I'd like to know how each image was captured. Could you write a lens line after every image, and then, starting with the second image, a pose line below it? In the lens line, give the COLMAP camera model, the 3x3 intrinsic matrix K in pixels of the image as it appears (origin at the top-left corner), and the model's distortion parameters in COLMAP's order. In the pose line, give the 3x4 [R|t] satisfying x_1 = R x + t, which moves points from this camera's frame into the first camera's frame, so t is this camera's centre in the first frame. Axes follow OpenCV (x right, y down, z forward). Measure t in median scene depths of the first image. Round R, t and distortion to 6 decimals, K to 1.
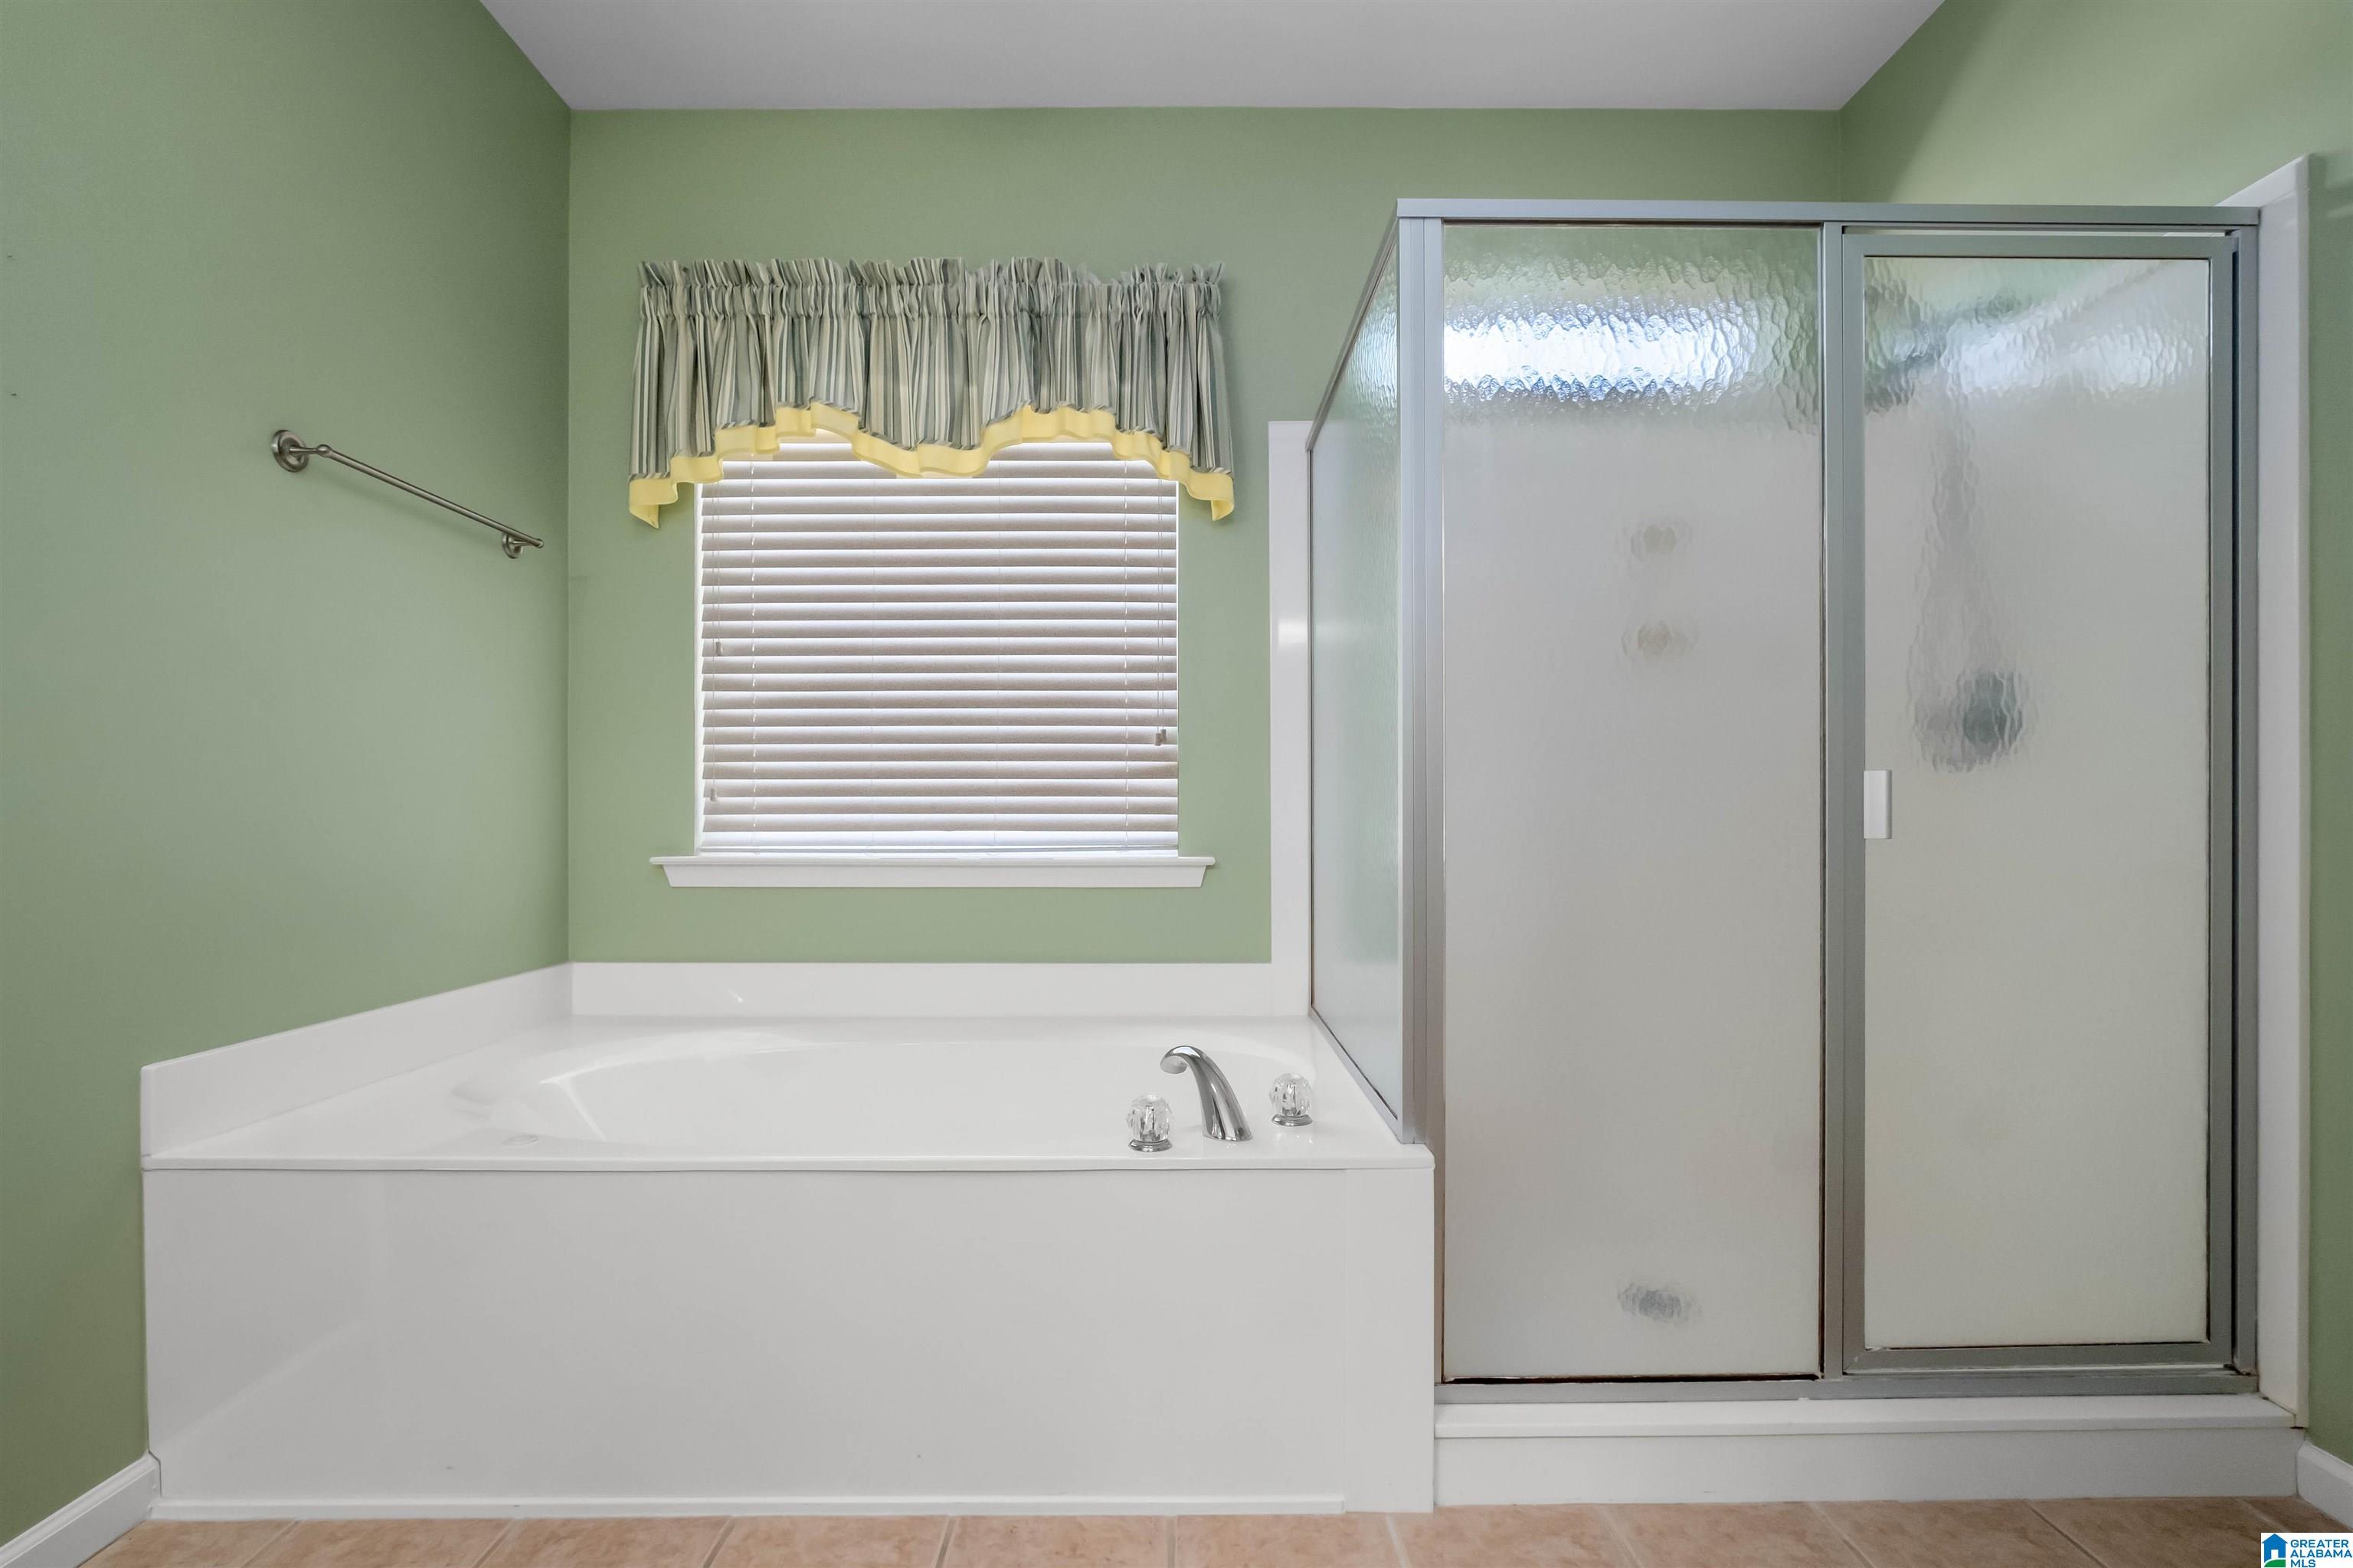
lens RADIAL K [[1039.0, 0, 1162.6], [0, 1039.0, 810.2], [0, 0, 1]] dist [-0.002840, -0.000559]
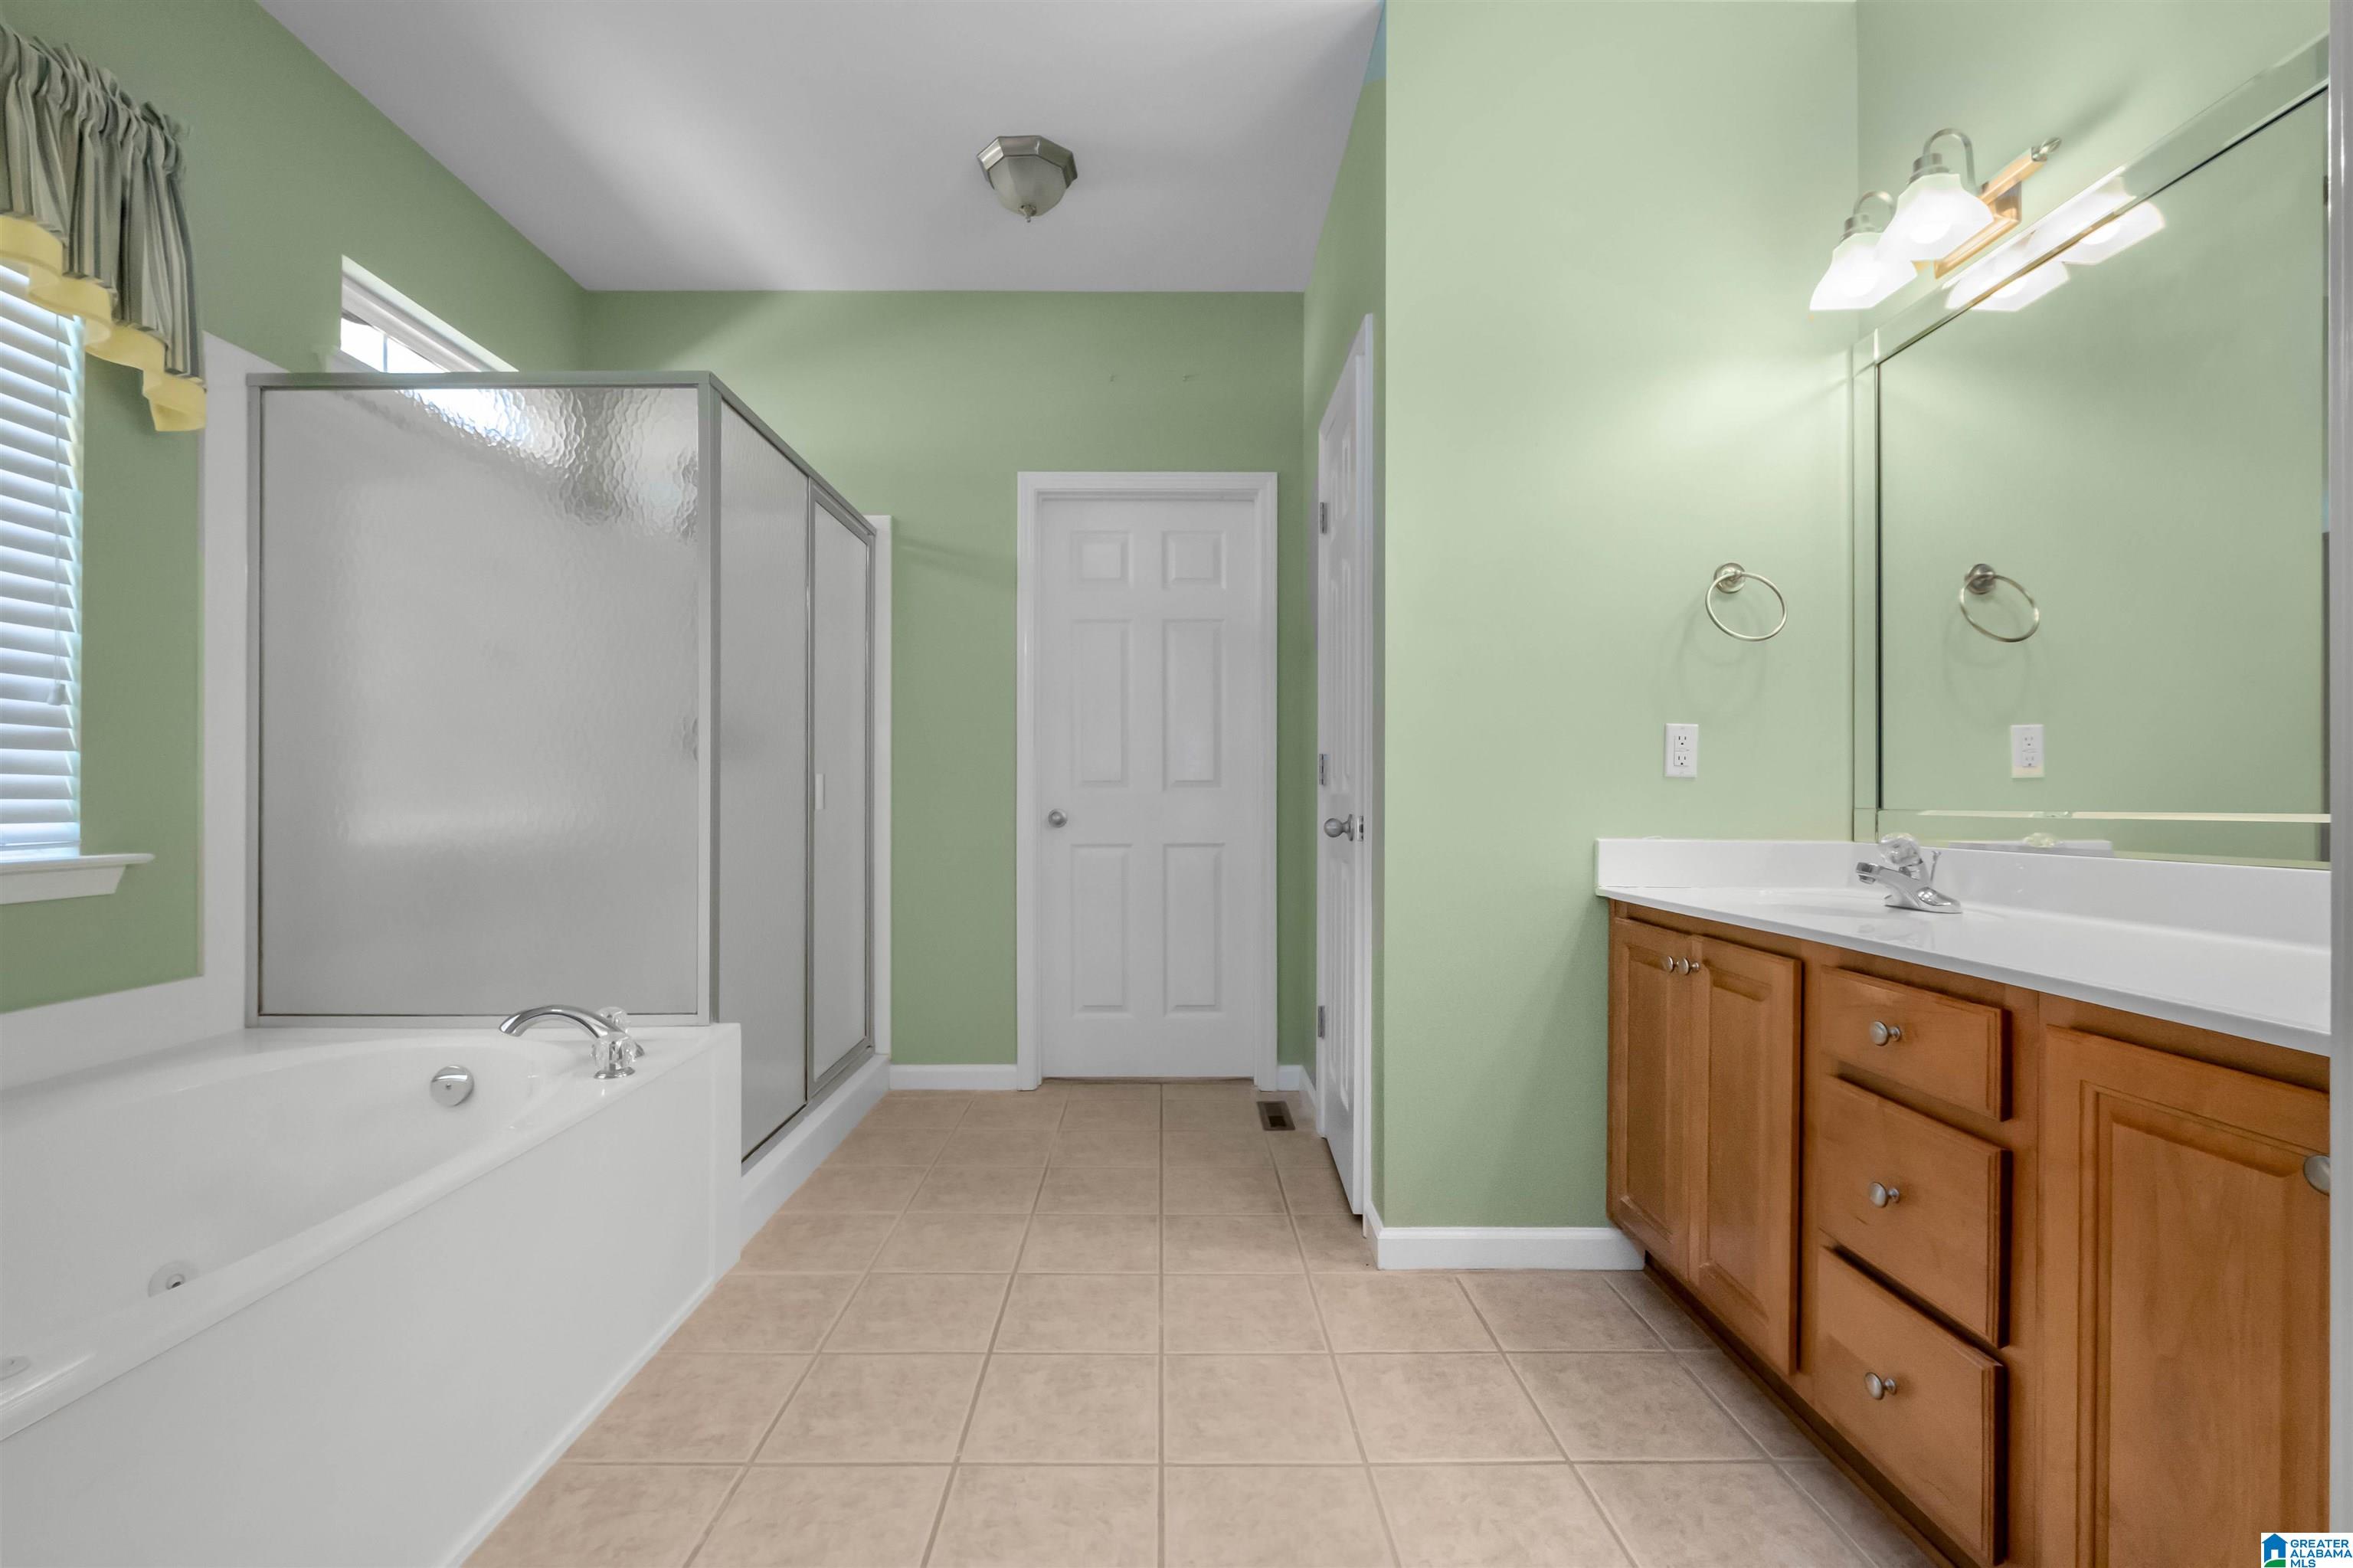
lens RADIAL K [[1039.0, 0, 1172.8], [0, 1039.0, 792.2], [0, 0, 1]] dist [-0.002840, -0.000559]
pose [[-0.004979, 0.003398, 0.999982, -0.737304], [-0.003828, 0.999987, -0.003417, -0.001481], [-0.999980, -0.003845, -0.004966, 0.220151]]
